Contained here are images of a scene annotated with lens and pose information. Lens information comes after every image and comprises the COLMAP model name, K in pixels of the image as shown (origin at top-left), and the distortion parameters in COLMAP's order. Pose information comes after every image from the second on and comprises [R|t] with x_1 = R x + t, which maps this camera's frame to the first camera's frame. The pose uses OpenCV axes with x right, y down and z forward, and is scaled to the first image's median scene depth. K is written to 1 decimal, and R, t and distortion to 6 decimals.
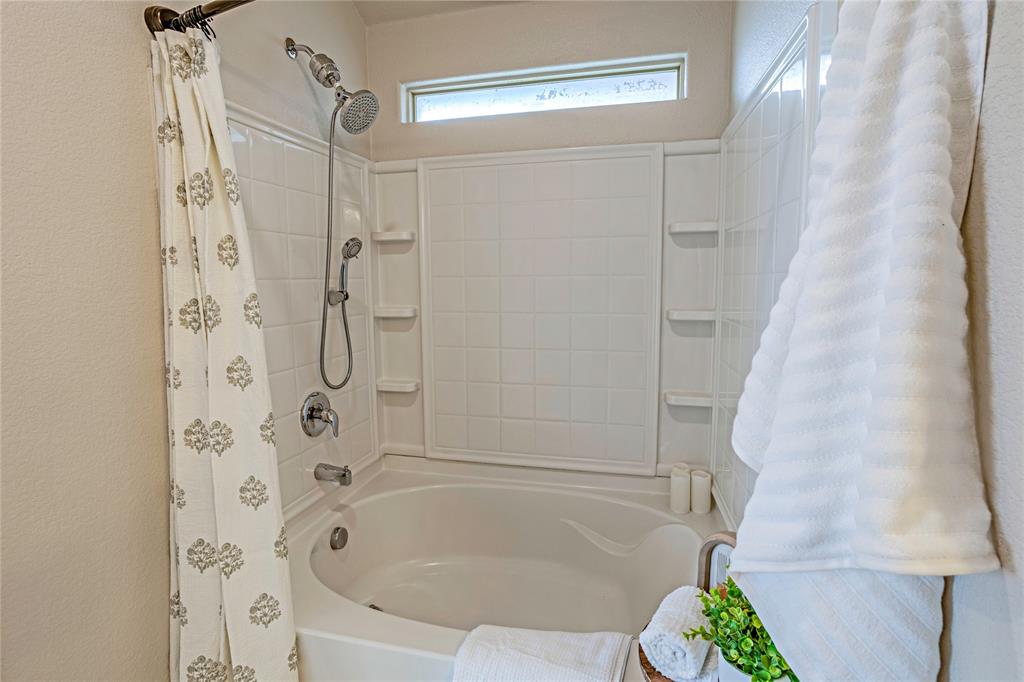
lens RADIAL K [[489.4, 0, 513.0], [0, 489.4, 333.2], [0, 0, 1]] dist [-0.050274, 0.029896]
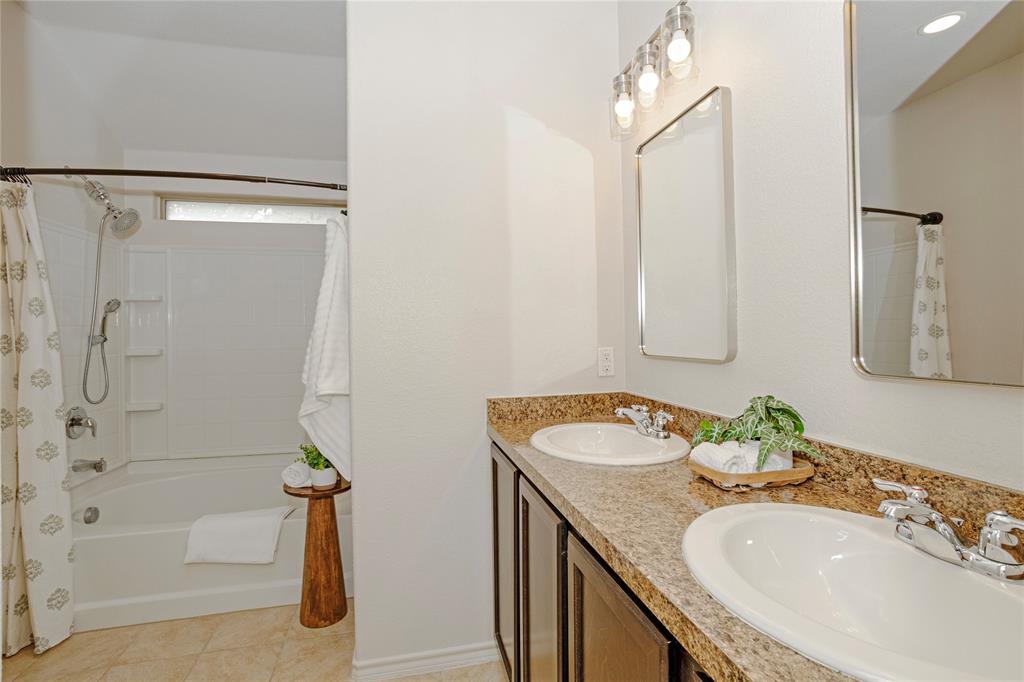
lens RADIAL K [[489.4, 0, 513.0], [0, 489.4, 333.2], [0, 0, 1]] dist [-0.050274, 0.029896]
pose [[0.894654, -0.001450, 0.446758, 0.107944], [0.056771, 0.992257, -0.110466, 0.139804], [-0.443138, 0.124192, 0.887809, -0.843607]]
